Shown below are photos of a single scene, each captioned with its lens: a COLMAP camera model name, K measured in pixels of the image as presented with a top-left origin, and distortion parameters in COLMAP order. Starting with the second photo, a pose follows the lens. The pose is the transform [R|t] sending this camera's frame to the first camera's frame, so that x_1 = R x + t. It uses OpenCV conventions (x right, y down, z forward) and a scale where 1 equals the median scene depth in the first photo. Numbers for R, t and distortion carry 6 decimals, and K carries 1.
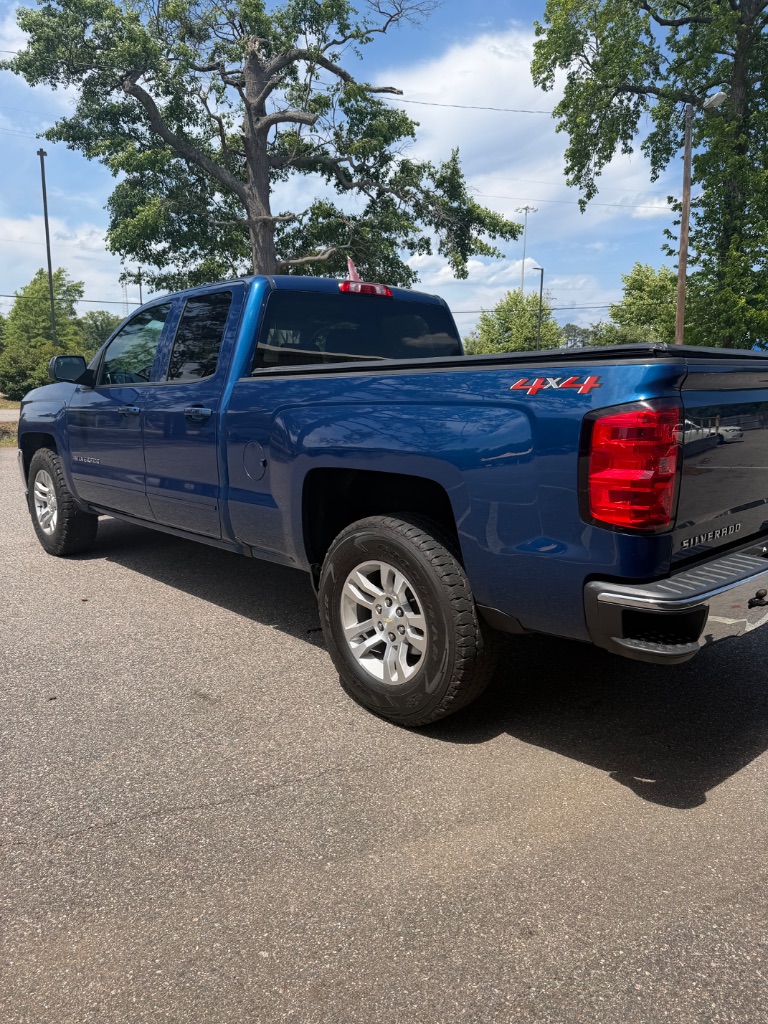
lens RADIAL K [[727.2, 0, 385.6], [0, 727.2, 508.1], [0, 0, 1]] dist [0.000241, -0.008068]
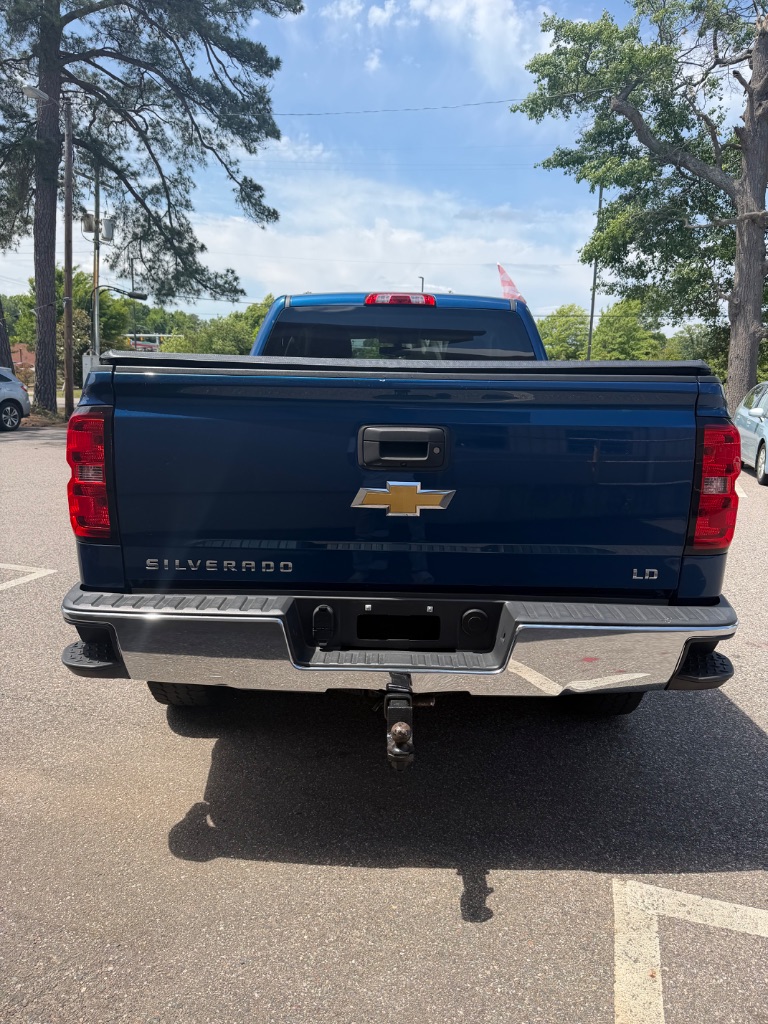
lens RADIAL K [[734.8, 0, 390.8], [0, 734.8, 511.5], [0, 0, 1]] dist [0.007935, -0.024480]
pose [[0.730613, 0.129703, -0.670360, 0.158591], [-0.140296, 0.989360, 0.038518, -0.011961], [0.668223, 0.065908, 0.741036, 0.063052]]
